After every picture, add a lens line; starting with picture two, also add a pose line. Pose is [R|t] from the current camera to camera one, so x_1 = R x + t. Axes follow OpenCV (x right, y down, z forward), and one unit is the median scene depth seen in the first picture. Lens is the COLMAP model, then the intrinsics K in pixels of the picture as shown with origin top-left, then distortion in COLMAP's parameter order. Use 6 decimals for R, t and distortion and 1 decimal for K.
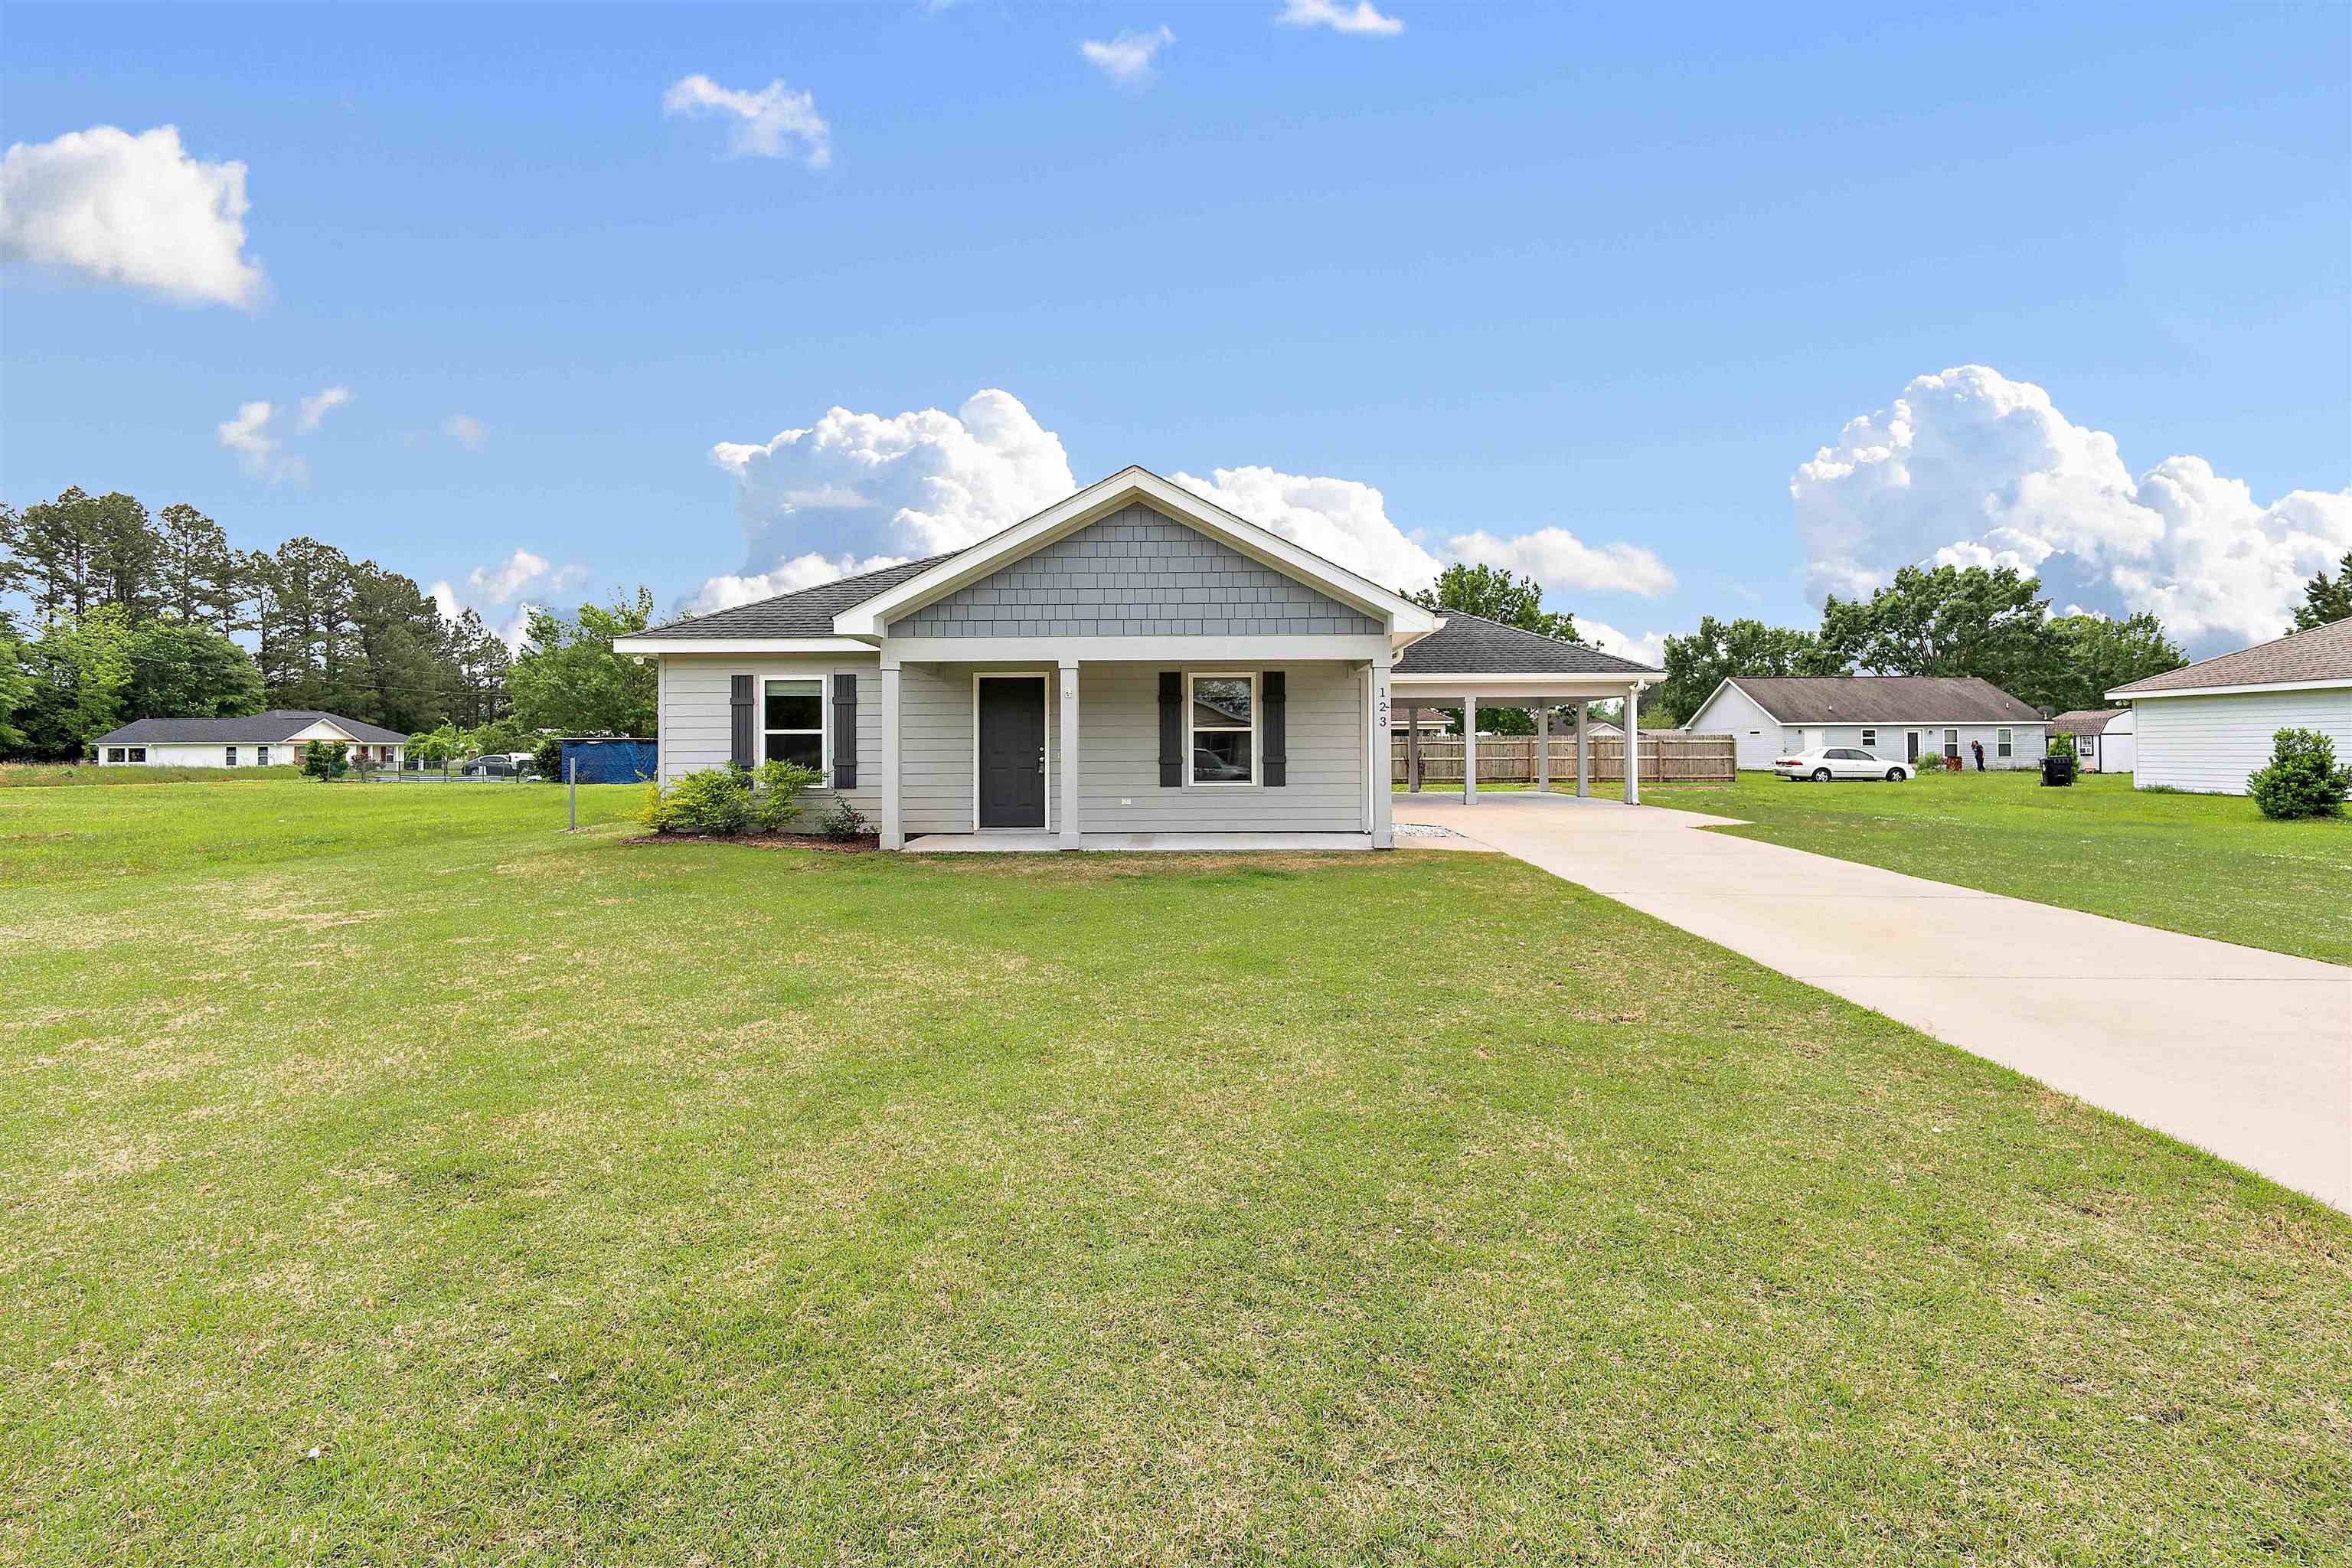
lens RADIAL K [[1029.4, 0, 1176.0], [0, 1029.4, 734.0], [0, 0, 1]] dist [0.000892, 0.000228]
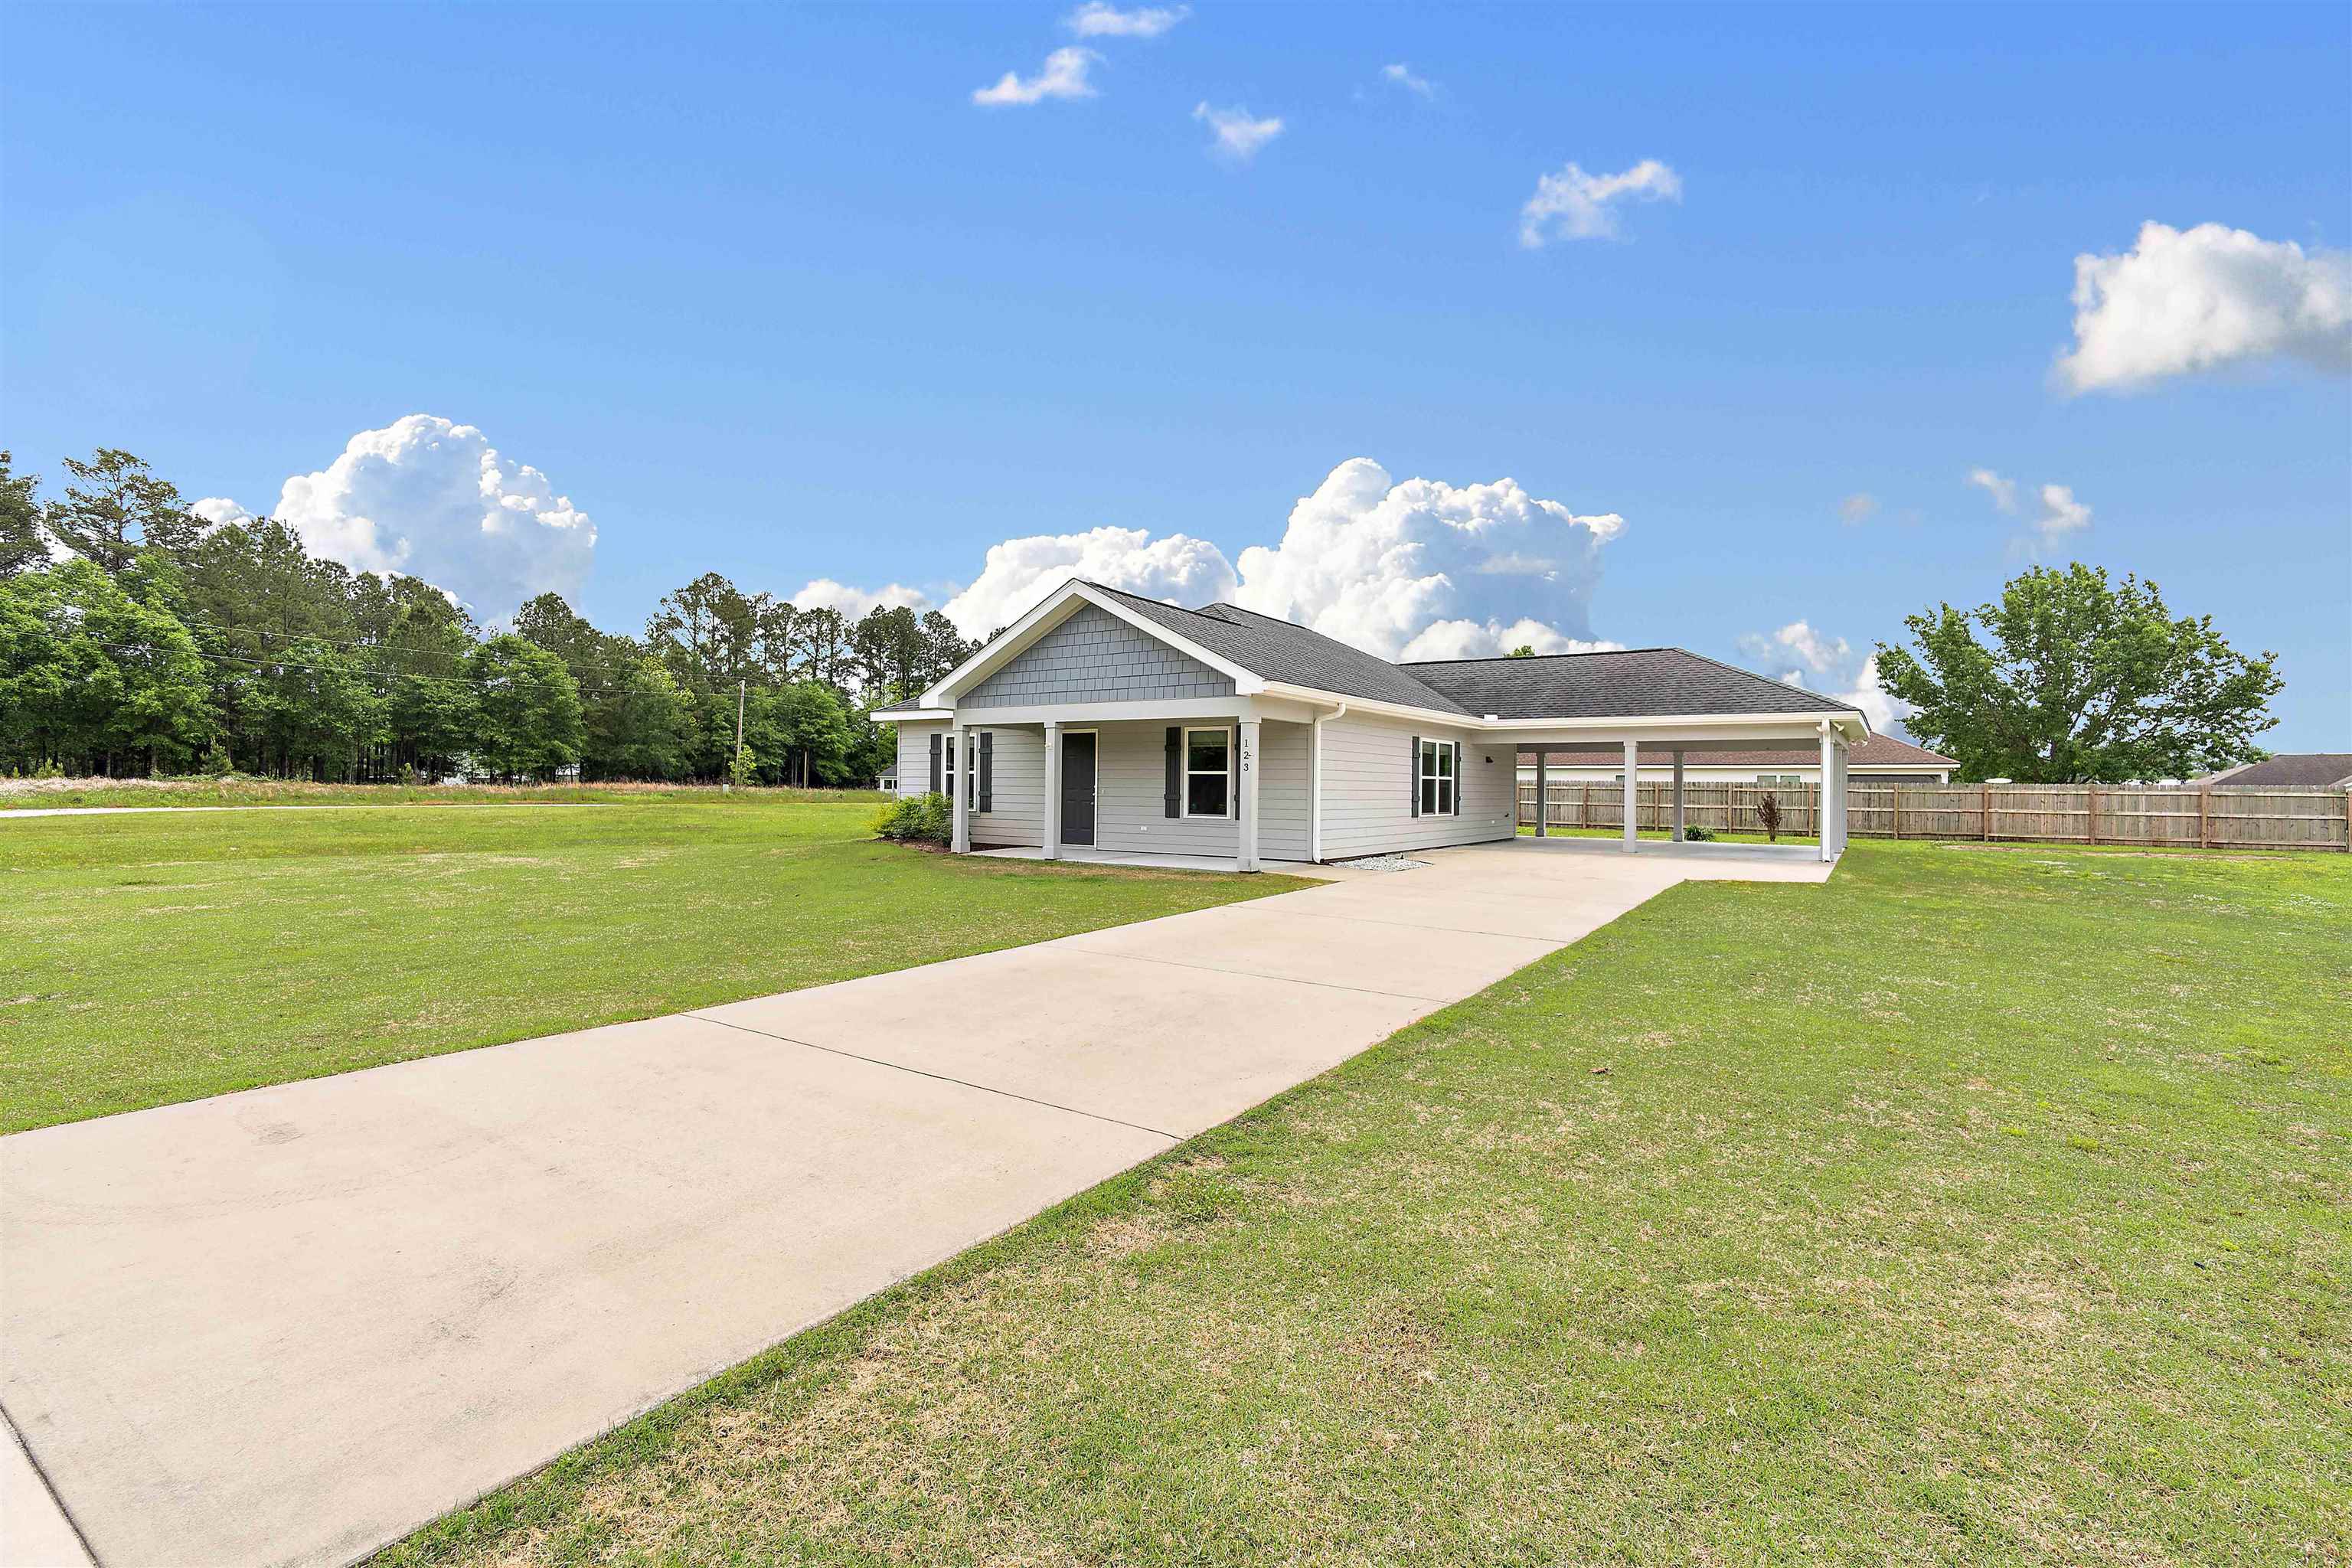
lens RADIAL K [[1033.7, 0, 1177.4], [0, 1033.7, 785.3], [0, 0, 1]] dist [-0.000177, 0.000211]
pose [[0.831923, 0.013972, -0.554716, 0.702790], [-0.008401, 0.999886, 0.012585, -0.004750], [0.554828, -0.005810, 0.831945, -0.051827]]
